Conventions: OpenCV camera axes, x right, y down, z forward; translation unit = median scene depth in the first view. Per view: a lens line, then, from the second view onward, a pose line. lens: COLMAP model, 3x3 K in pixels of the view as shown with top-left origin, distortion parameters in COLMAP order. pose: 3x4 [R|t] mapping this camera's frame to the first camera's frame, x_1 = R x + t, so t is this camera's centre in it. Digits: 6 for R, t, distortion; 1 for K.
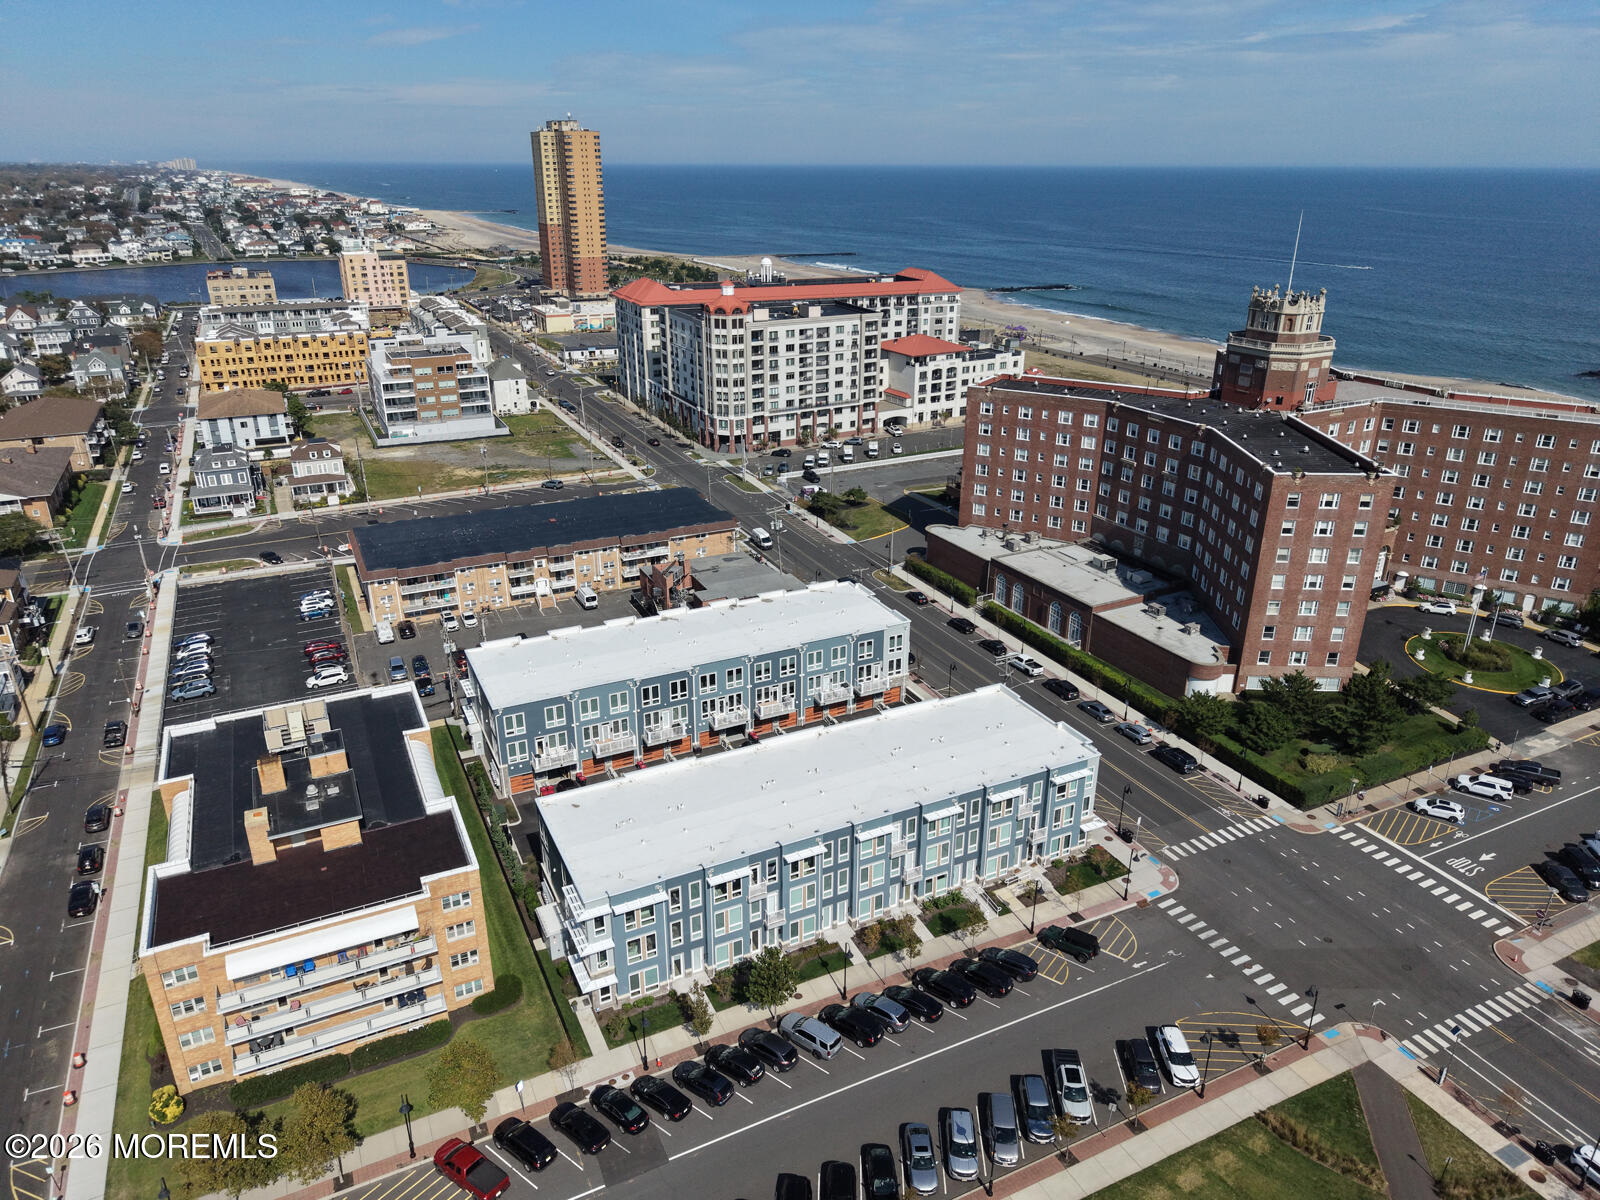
lens RADIAL K [[1070.8, 0, 770.8], [0, 1070.8, 599.2], [0, 0, 1]] dist [0.003722, -0.030765]
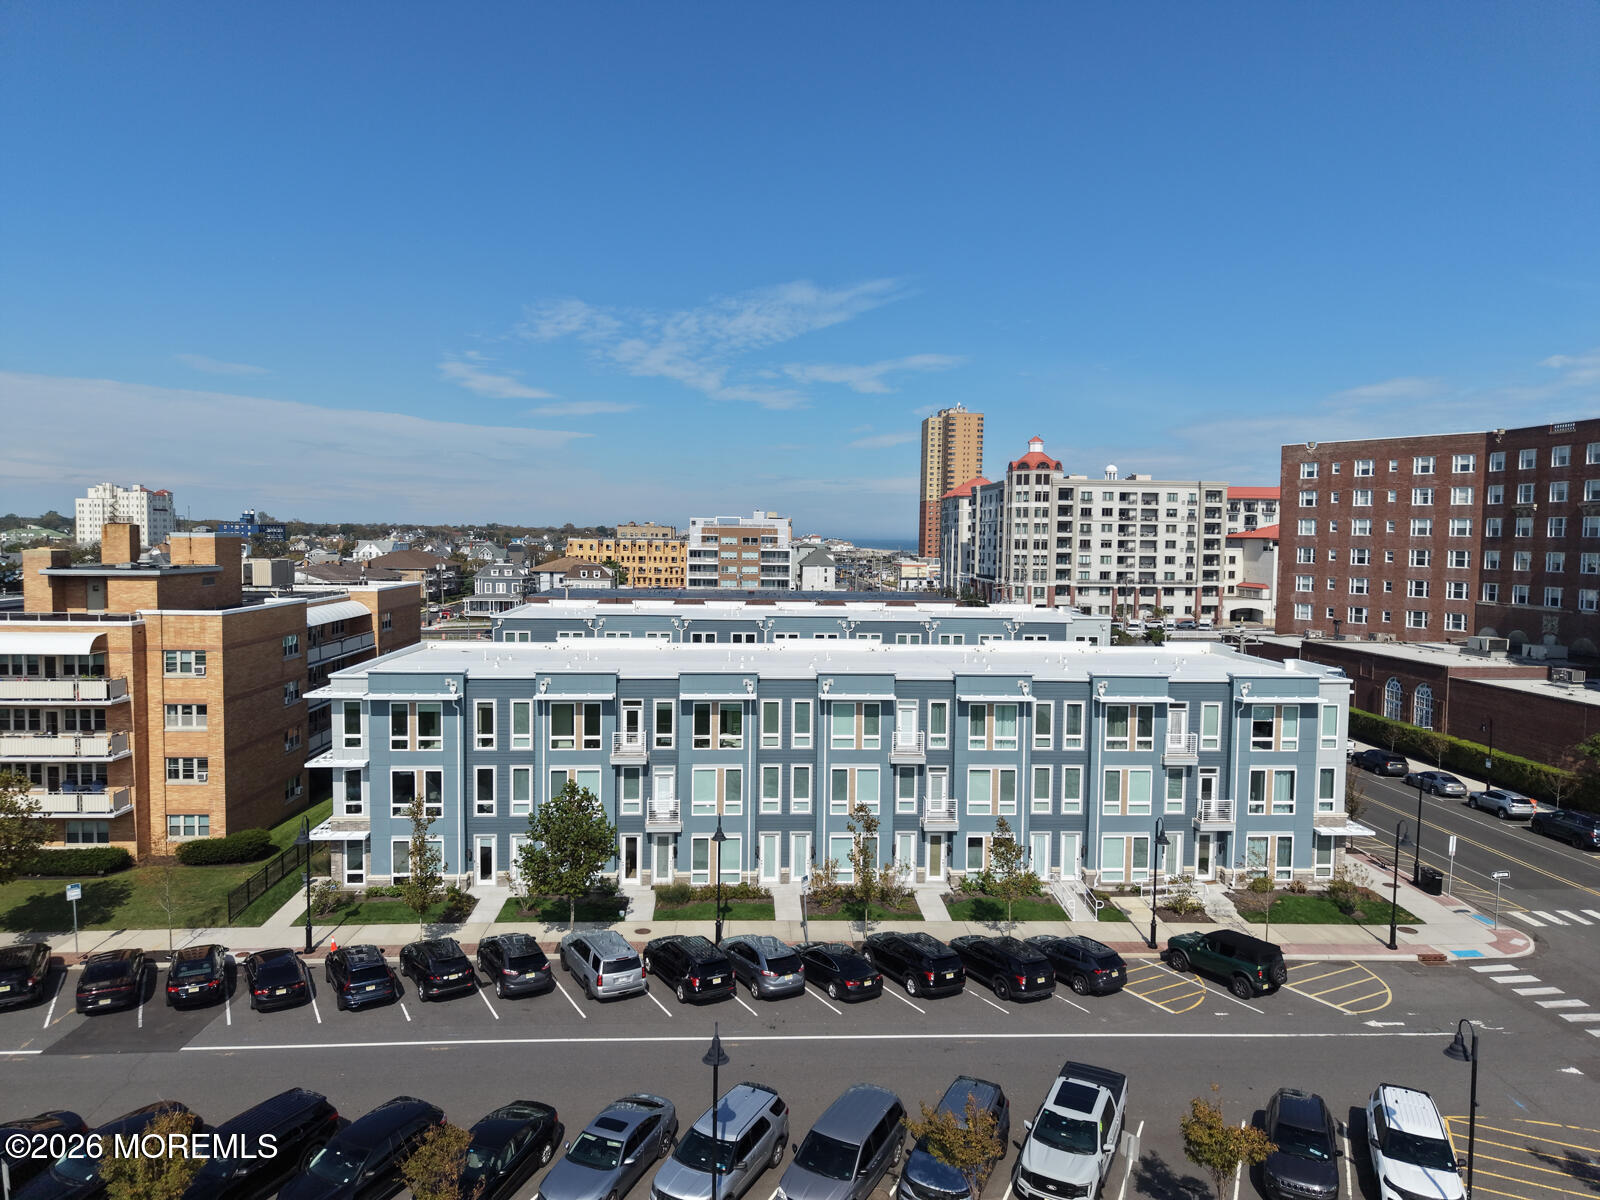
lens RADIAL K [[1070.8, 0, 770.8], [0, 1070.8, 599.2], [0, 0, 1]] dist [0.003722, -0.030765]
pose [[0.922537, 0.035095, -0.384308, 0.104784], [-0.158879, 0.942083, -0.295360, 0.131996], [0.351685, 0.333539, 0.874682, 0.181024]]
